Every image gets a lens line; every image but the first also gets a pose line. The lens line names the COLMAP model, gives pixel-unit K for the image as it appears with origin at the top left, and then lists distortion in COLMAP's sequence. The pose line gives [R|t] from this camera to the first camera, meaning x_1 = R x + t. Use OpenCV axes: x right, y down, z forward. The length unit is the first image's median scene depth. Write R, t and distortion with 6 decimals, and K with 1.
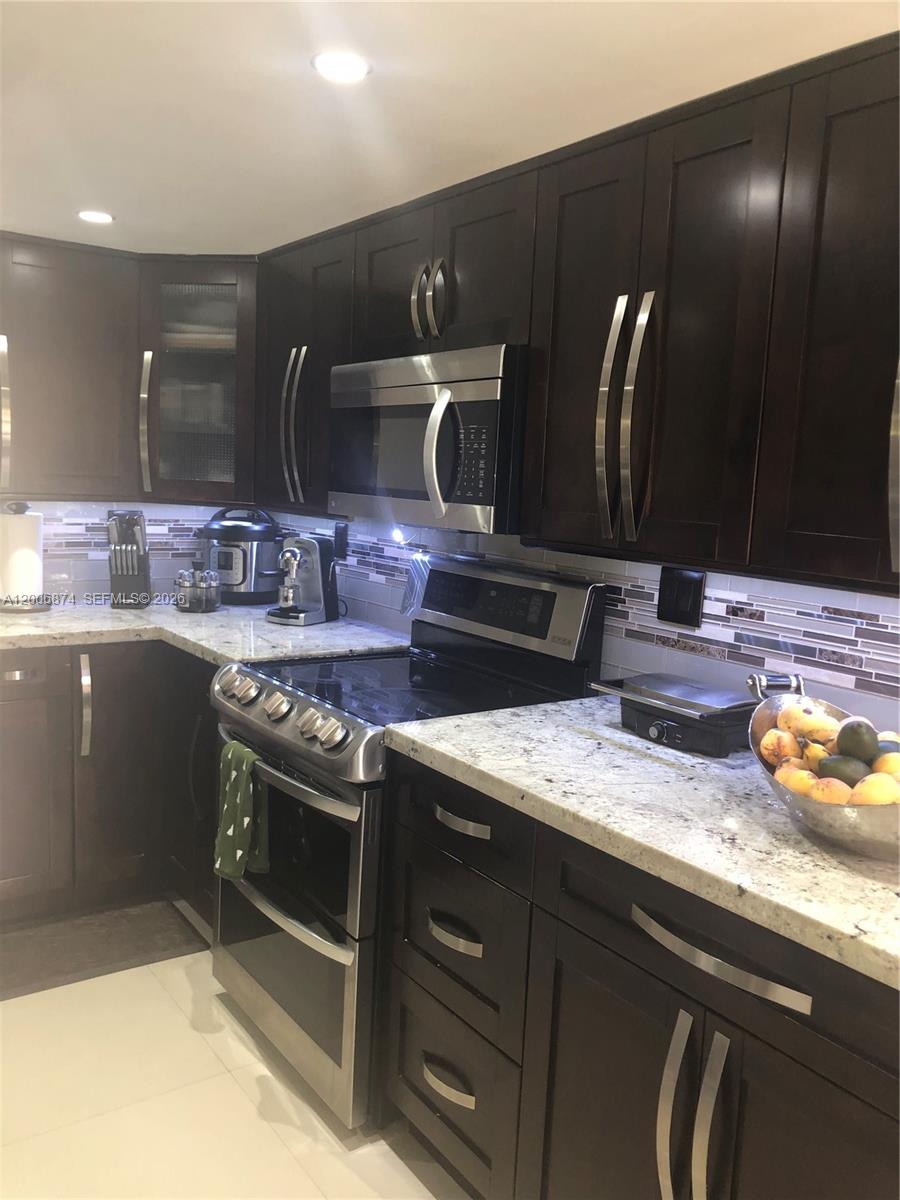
lens RADIAL K [[962.6, 0, 446.3], [0, 962.6, 603.7], [0, 0, 1]] dist [0.005852, -0.035035]
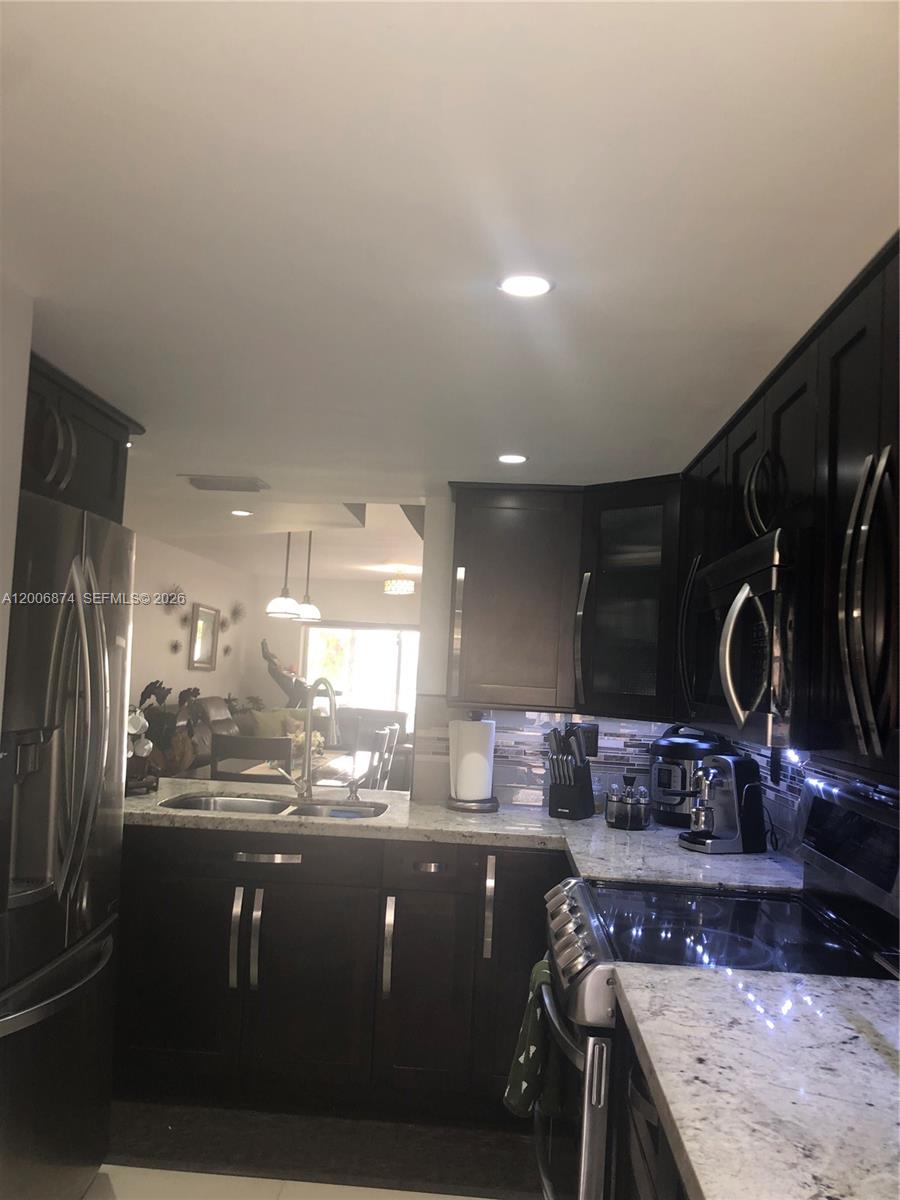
lens RADIAL K [[962.6, 0, 444.0], [0, 962.6, 593.6], [0, 0, 1]] dist [0.005852, -0.035035]
pose [[0.775073, -0.054844, -0.629487, 0.347296], [-0.102466, 0.972131, -0.210861, 0.002390], [0.623508, 0.227934, 0.747853, 0.160007]]
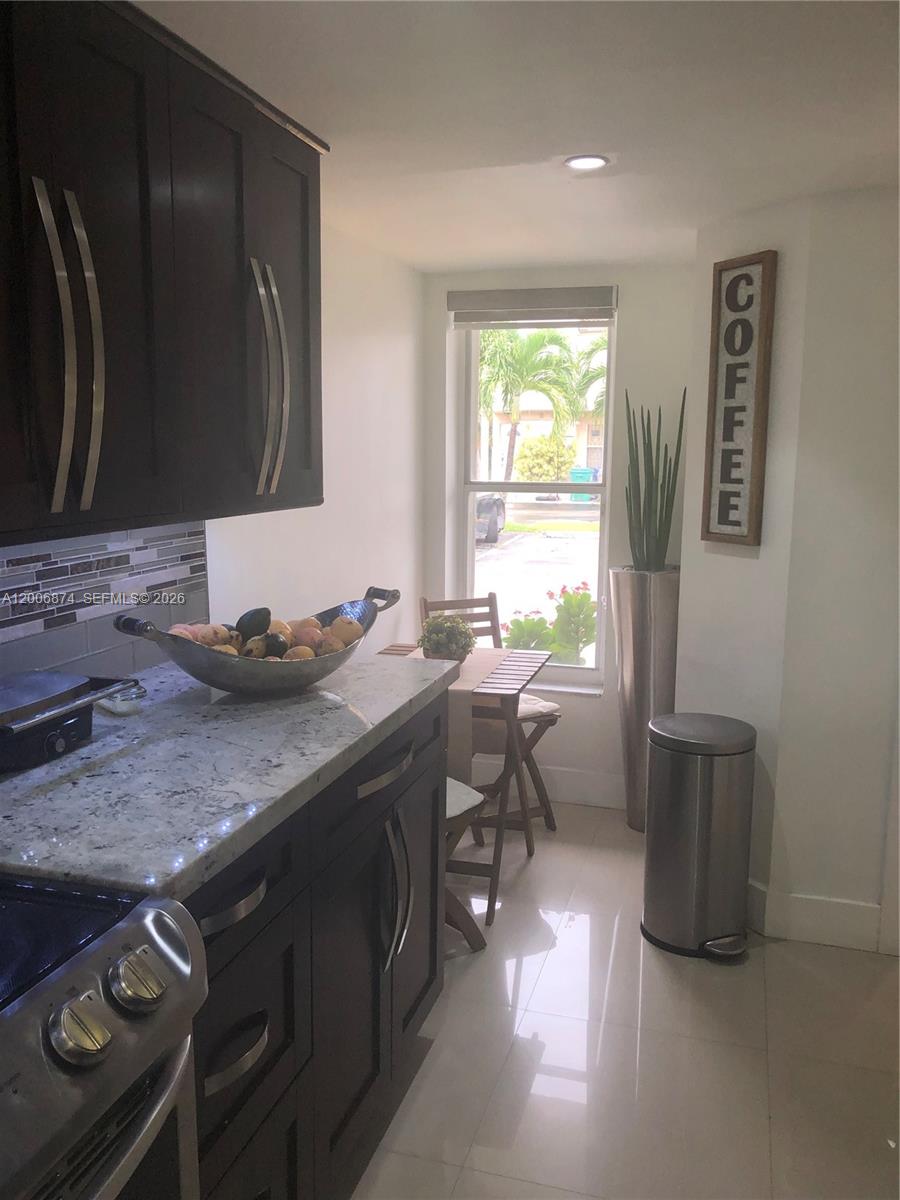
lens RADIAL K [[962.6, 0, 454.9], [0, 962.6, 592.0], [0, 0, 1]] dist [0.005852, -0.035035]
pose [[-0.603853, -0.170609, 0.778624, -0.524833], [0.075378, 0.960225, 0.268859, -0.161758], [-0.793524, 0.221043, -0.566974, 1.034805]]
